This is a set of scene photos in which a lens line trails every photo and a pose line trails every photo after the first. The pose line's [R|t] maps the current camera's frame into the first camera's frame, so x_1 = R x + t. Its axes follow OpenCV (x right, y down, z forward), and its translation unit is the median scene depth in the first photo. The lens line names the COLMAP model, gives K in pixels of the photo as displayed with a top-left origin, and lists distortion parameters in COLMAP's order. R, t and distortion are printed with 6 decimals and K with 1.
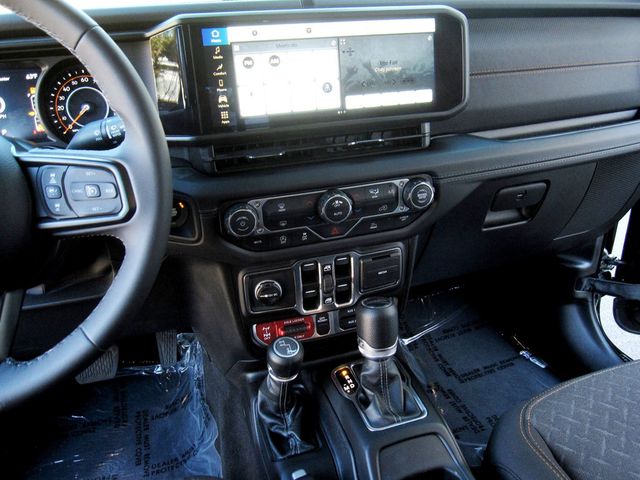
lens RADIAL K [[520.0, 0, 320.0], [0, 520.0, 240.0], [0, 0, 1]] dist [-0.061567, 0.013356]
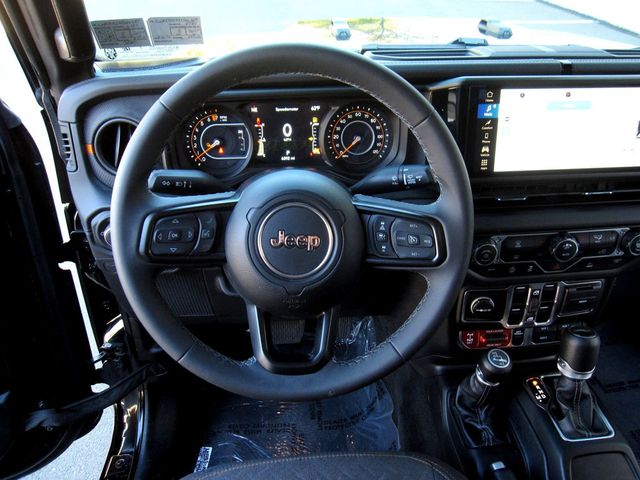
lens RADIAL K [[519.1, 0, 320.0], [0, 519.1, 240.0], [0, 0, 1]] dist [-0.064290, 0.013181]
pose [[0.976457, 0.125032, -0.175782, -0.287649], [-0.109764, 0.989494, 0.094088, -0.123725], [0.185699, -0.072578, 0.979923, -0.195392]]
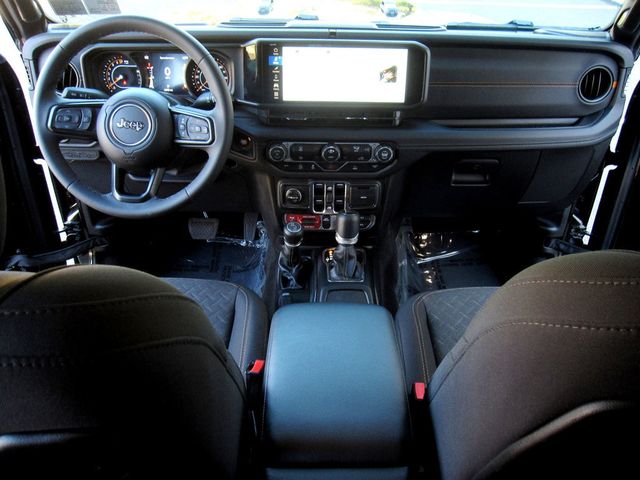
lens RADIAL K [[519.1, 0, 320.0], [0, 519.1, 240.0], [0, 0, 1]] dist [-0.064290, 0.013181]
pose [[0.951902, 0.197444, -0.234303, 0.448086], [-0.166092, 0.975104, 0.146923, -0.027411], [0.257479, -0.100941, 0.960997, -0.702623]]
